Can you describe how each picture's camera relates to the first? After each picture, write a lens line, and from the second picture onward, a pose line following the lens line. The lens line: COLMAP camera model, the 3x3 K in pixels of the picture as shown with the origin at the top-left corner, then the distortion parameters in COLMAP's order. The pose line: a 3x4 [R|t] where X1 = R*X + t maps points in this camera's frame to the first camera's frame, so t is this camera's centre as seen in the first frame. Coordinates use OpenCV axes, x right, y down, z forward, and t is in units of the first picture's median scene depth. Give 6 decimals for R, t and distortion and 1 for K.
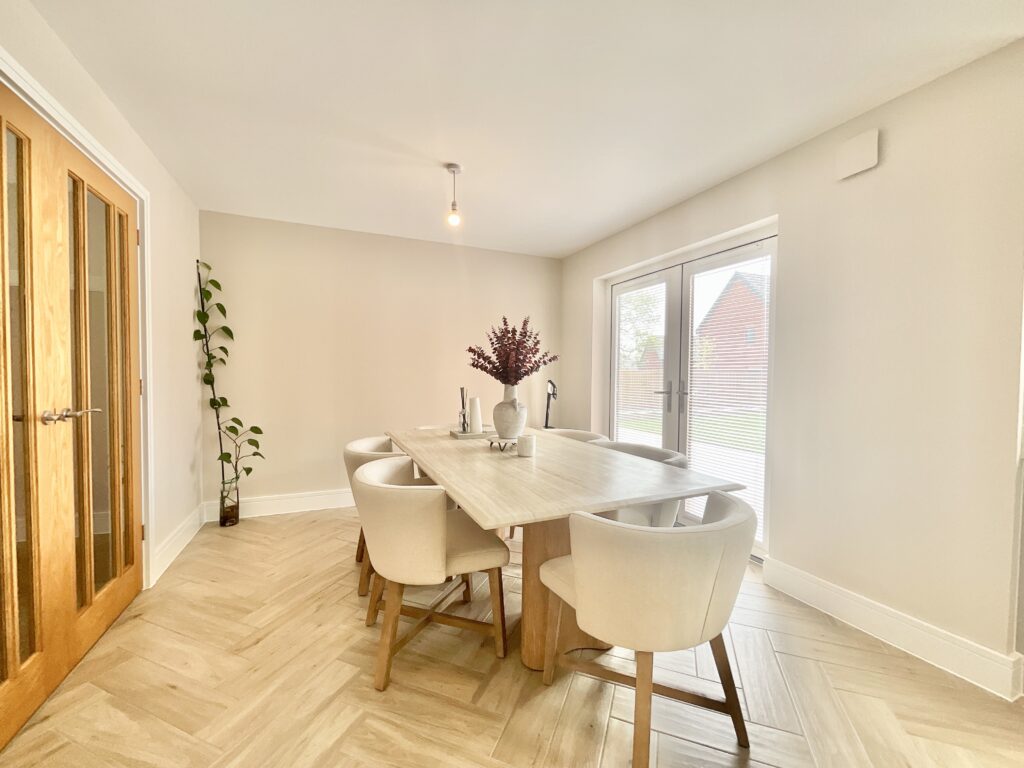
lens RADIAL K [[417.5, 0, 512.0], [0, 417.5, 384.0], [0, 0, 1]] dist [-0.001062, 0.000183]
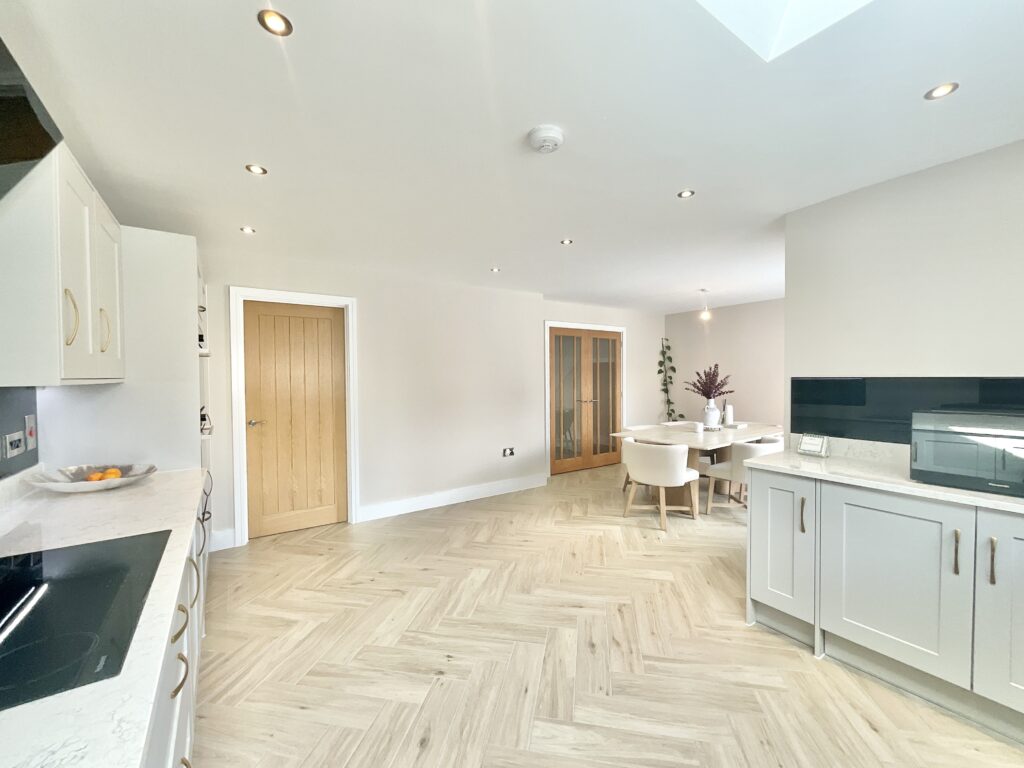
lens RADIAL K [[416.8, 0, 512.0], [0, 416.8, 384.0], [0, 0, 1]] dist [0.001642, 0.000429]
pose [[0.191690, 0.009317, -0.981411, 1.327762], [-0.018921, 0.999804, 0.005796, -0.047240], [0.981273, 0.017458, 0.191829, -0.230228]]
